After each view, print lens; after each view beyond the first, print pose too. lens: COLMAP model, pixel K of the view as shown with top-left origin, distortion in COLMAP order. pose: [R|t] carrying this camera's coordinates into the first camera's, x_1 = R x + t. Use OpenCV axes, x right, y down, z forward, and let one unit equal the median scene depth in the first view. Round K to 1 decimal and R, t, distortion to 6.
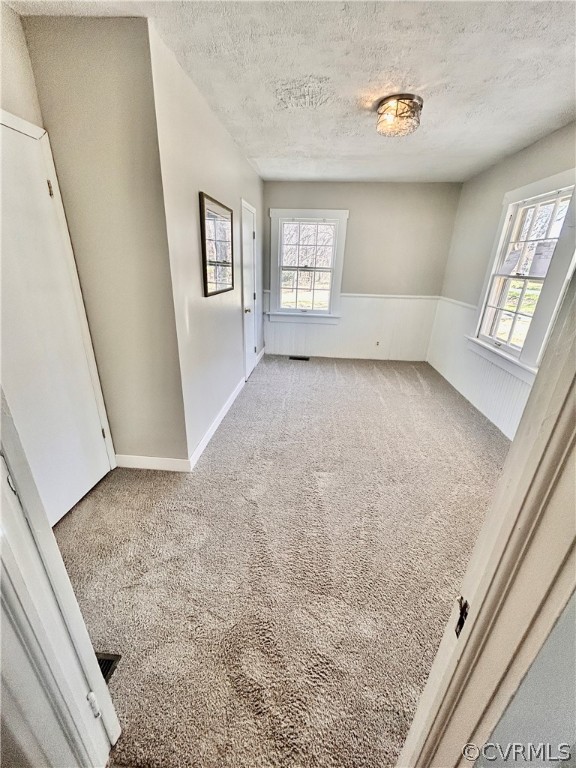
lens RADIAL K [[310.2, 0, 286.8], [0, 310.2, 385.6], [0, 0, 1]] dist [-0.002628, -0.000265]
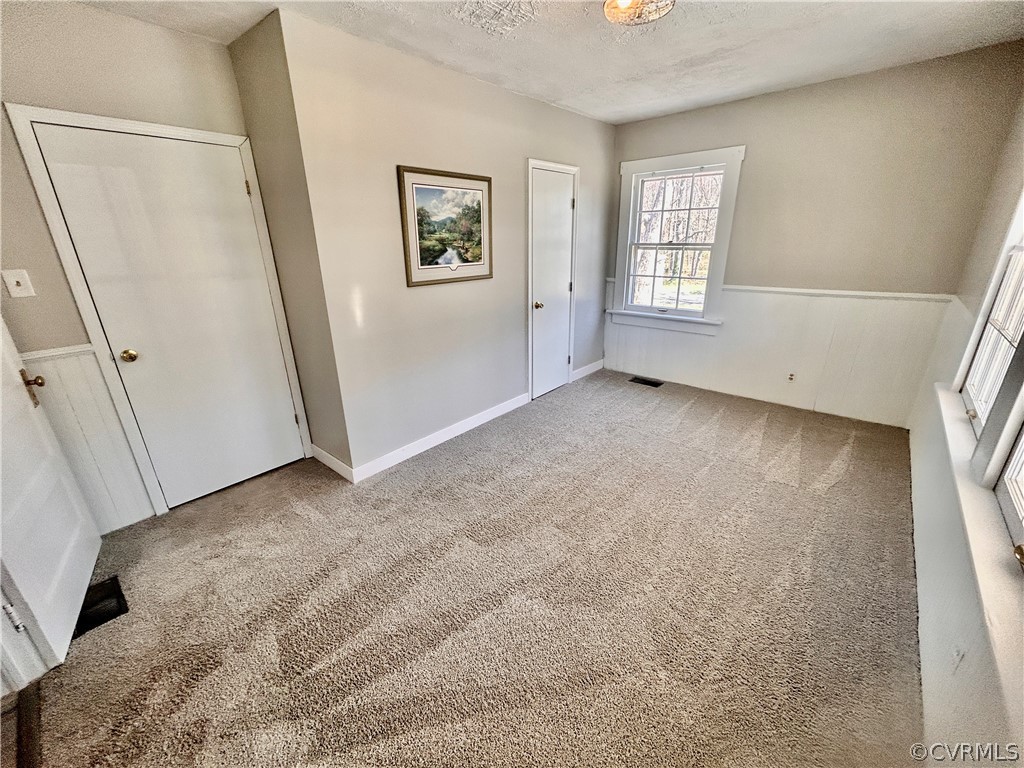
lens RADIAL K [[413.6, 0, 509.3], [0, 413.6, 384.6], [0, 0, 1]] dist [-0.002628, -0.000265]
pose [[0.802731, 0.155992, -0.575578, 0.337958], [-0.180209, 0.983511, 0.015220, -0.047238], [0.568461, 0.091506, 0.817606, 0.136433]]
